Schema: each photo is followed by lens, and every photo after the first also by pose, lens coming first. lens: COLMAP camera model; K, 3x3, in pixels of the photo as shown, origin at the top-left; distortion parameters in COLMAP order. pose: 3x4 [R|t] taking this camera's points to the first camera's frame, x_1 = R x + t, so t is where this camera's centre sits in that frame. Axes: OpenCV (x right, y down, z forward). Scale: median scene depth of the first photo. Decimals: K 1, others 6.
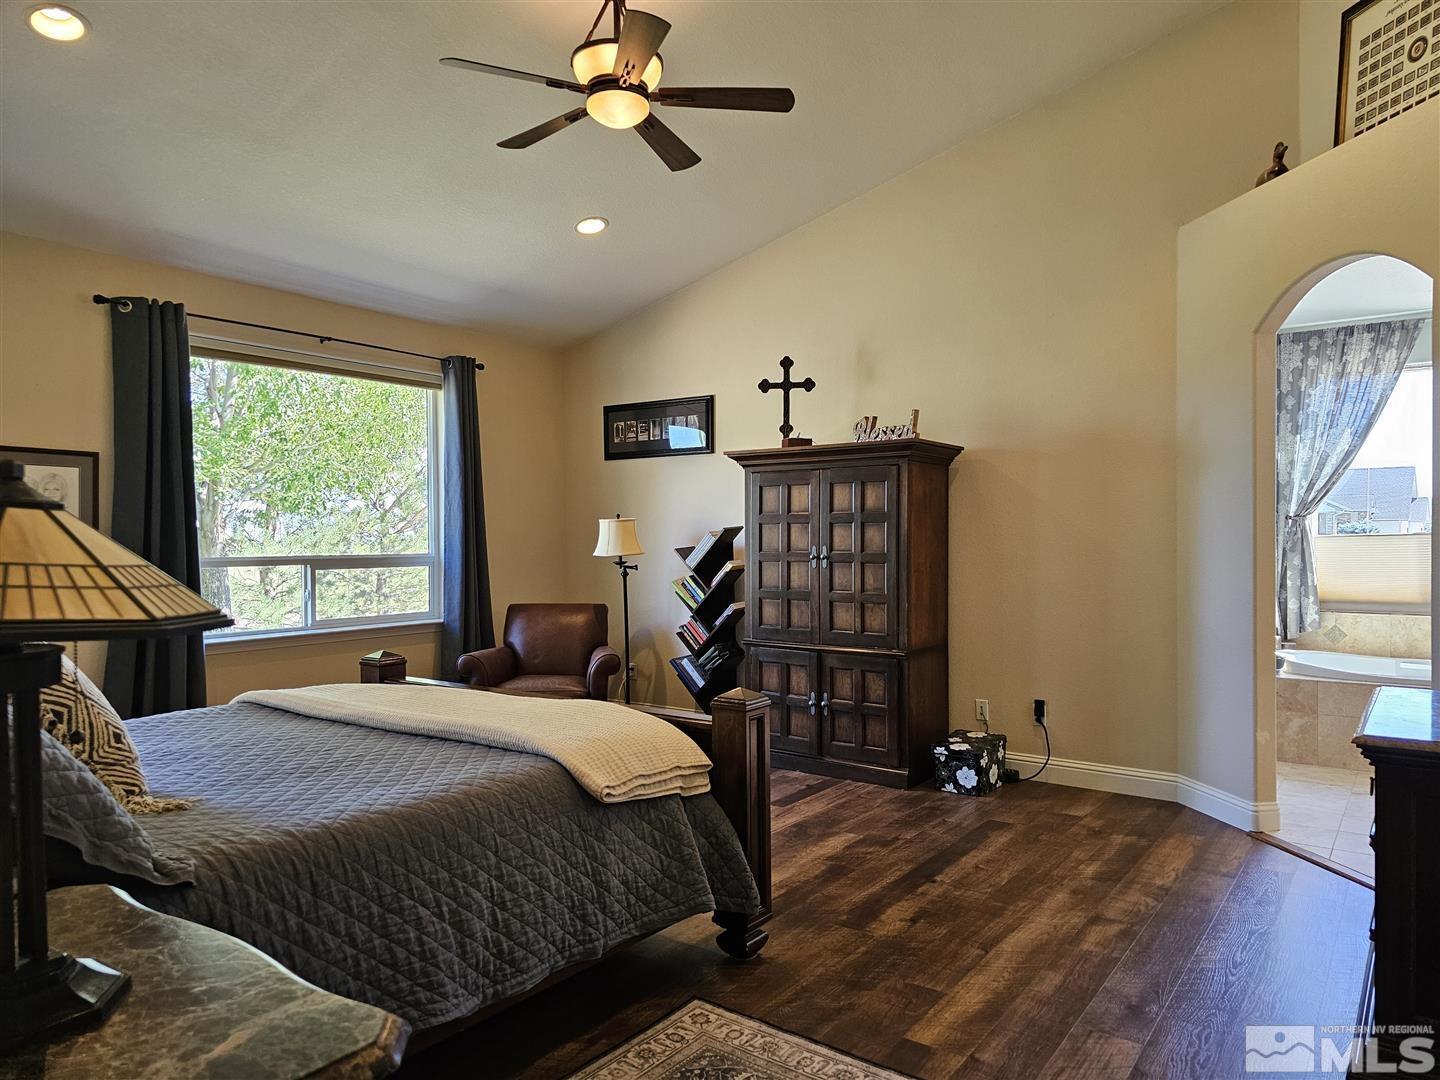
lens RADIAL K [[949.1, 0, 719.4], [0, 949.1, 537.6], [0, 0, 1]] dist [0.065935, -0.063621]
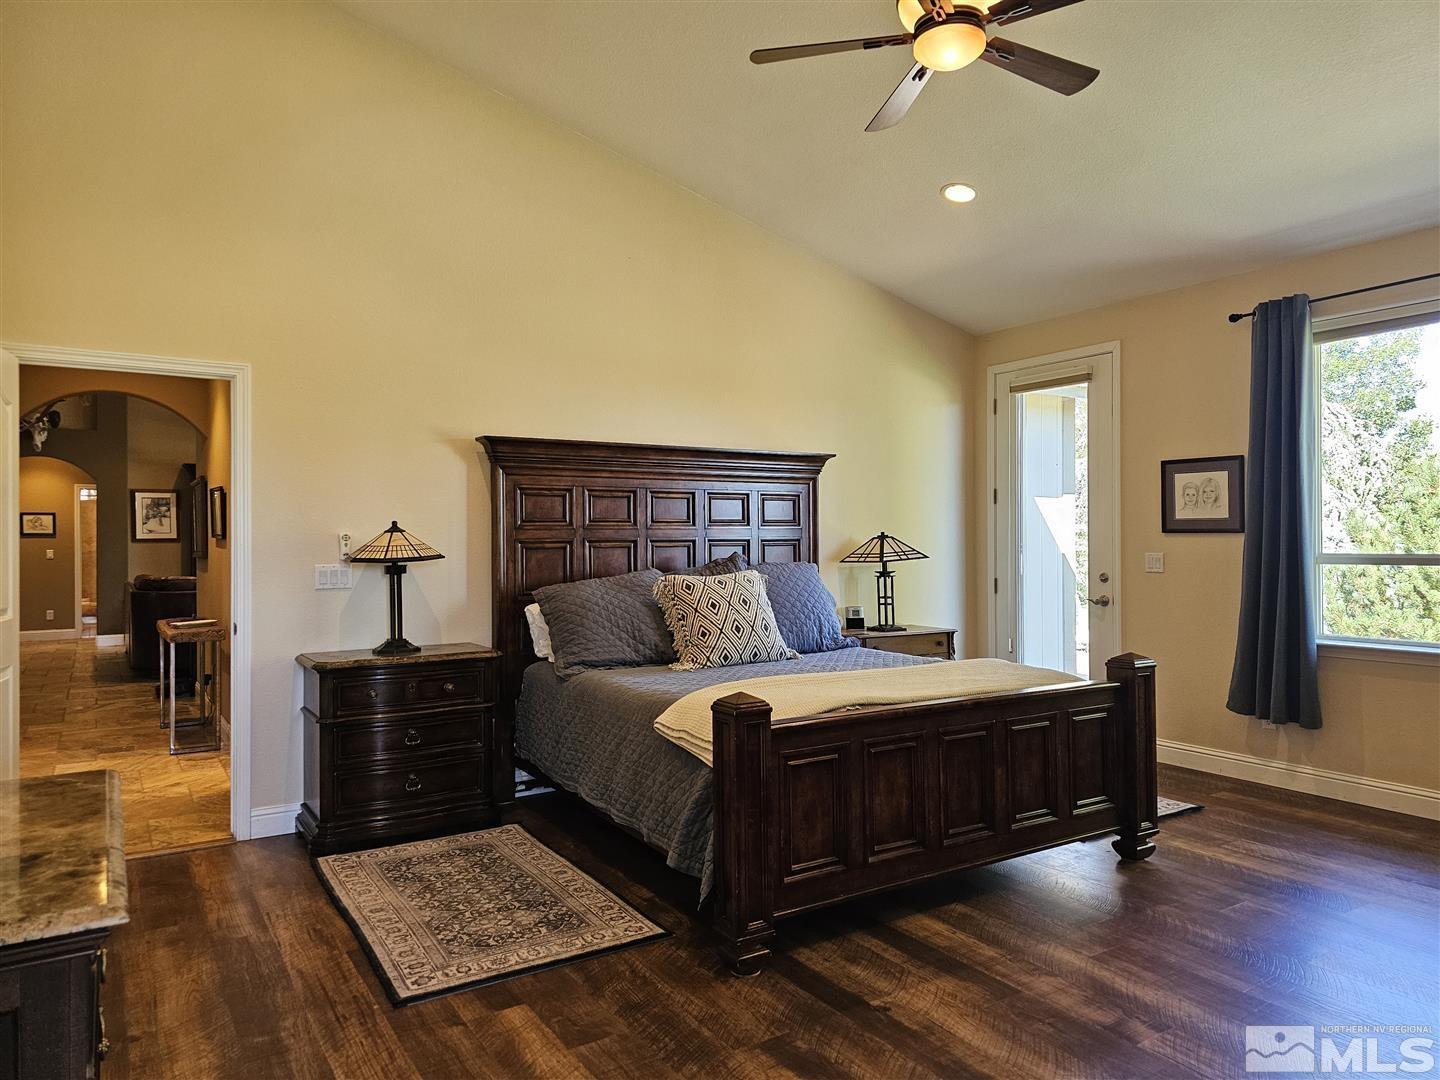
lens RADIAL K [[954.5, 0, 731.5], [0, 954.5, 537.6], [0, 0, 1]] dist [0.061449, -0.077556]
pose [[-0.342494, 0.002623, -0.939516, 1.054478], [0.001341, 0.999996, 0.002303, 0.004362], [0.939519, -0.000471, -0.342496, 1.499385]]
